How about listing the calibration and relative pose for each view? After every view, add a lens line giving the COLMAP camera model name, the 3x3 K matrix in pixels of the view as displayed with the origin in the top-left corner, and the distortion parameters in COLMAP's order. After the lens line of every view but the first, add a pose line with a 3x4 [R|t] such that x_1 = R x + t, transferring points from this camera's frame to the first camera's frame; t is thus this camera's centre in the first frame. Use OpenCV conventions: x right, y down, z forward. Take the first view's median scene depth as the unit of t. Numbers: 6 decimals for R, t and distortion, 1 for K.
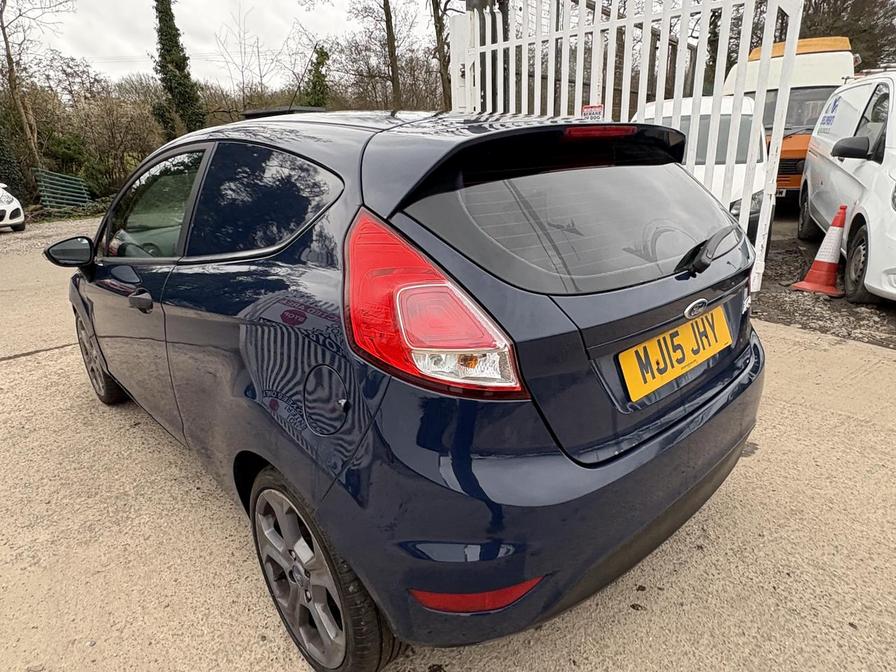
lens RADIAL K [[554.1, 0, 449.8], [0, 554.1, 336.1], [0, 0, 1]] dist [0.001163, -0.000523]
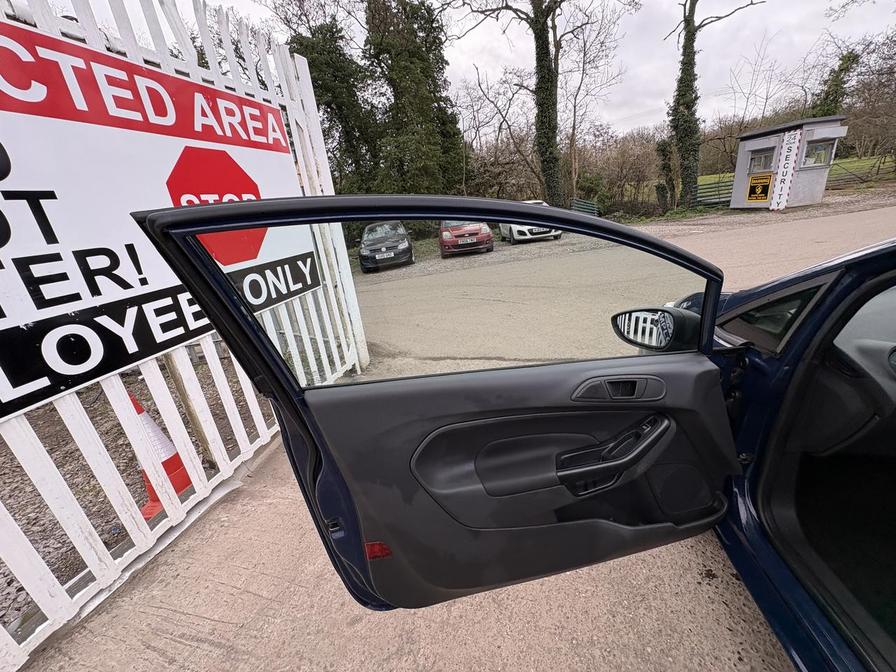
lens RADIAL K [[356.5, 0, 445.4], [0, 356.5, 338.3], [0, 0, 1]] dist [-0.002131, 0.000389]
pose [[0.603514, 0.237631, -0.761119, -0.082382], [-0.165325, 0.971107, 0.172101, -0.024042], [0.780024, 0.021966, 0.625363, 0.076806]]
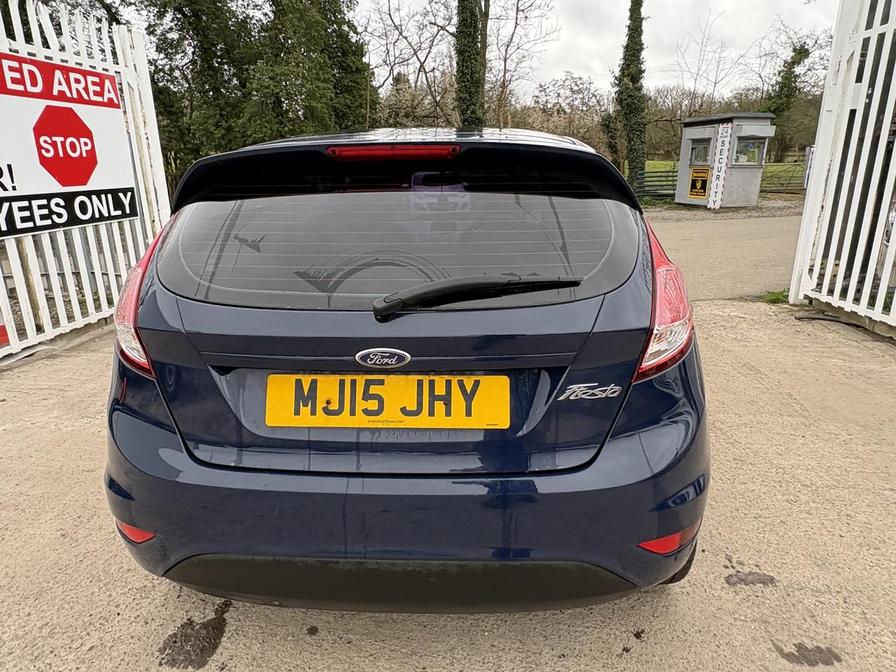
lens RADIAL K [[554.1, 0, 448.2], [0, 554.1, 333.8], [0, 0, 1]] dist [0.001163, -0.000523]
pose [[0.707337, 0.230471, -0.668250, 0.080171], [-0.241236, 0.967305, 0.078266, -0.013154], [0.664440, 0.105846, 0.739808, 0.031898]]
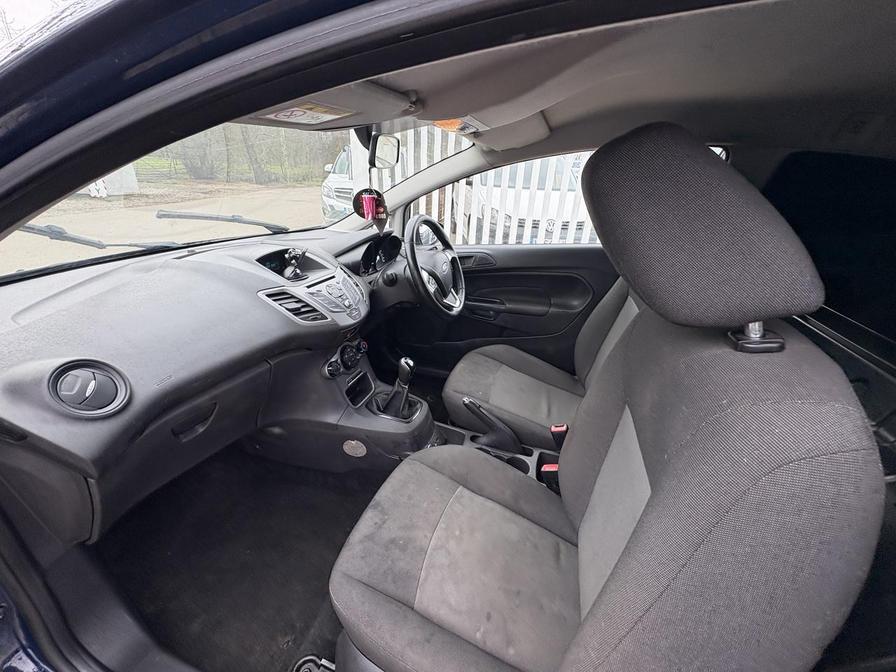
lens RADIAL K [[356.5, 0, 450.3], [0, 356.5, 336.4], [0, 0, 1]] dist [-0.002131, 0.000389]
pose [[0.868168, -0.134655, 0.477652, -0.068158], [0.085376, 0.988660, 0.123537, -0.027915], [-0.488871, -0.066471, 0.869820, 0.110989]]
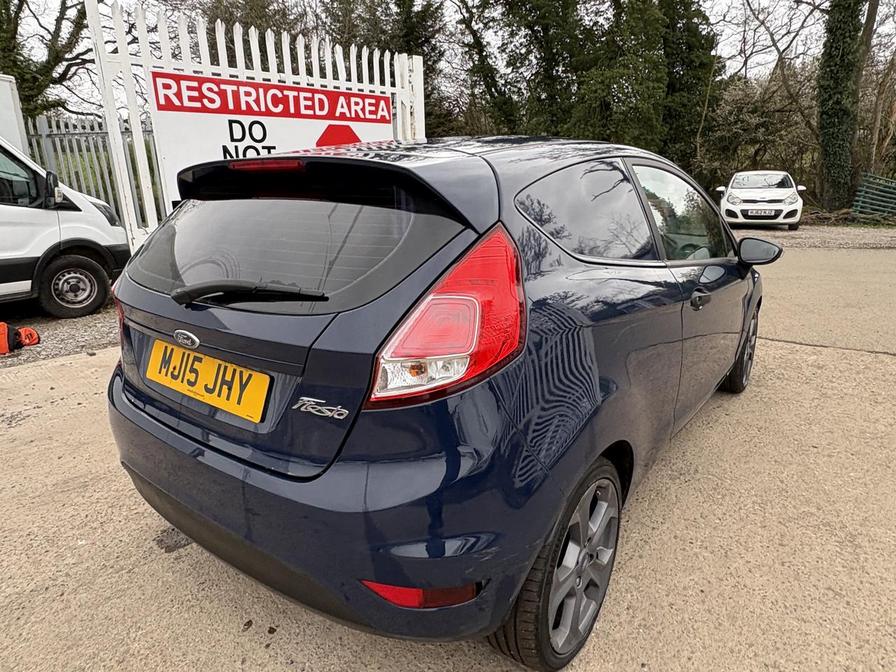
lens RADIAL K [[554.1, 0, 447.2], [0, 554.1, 336.1], [0, 0, 1]] dist [0.001163, -0.000523]
pose [[0.191618, 0.309181, -0.931499, 0.110852], [-0.312245, 0.918978, 0.240794, -0.033621], [0.930476, 0.244716, 0.272633, 0.086766]]
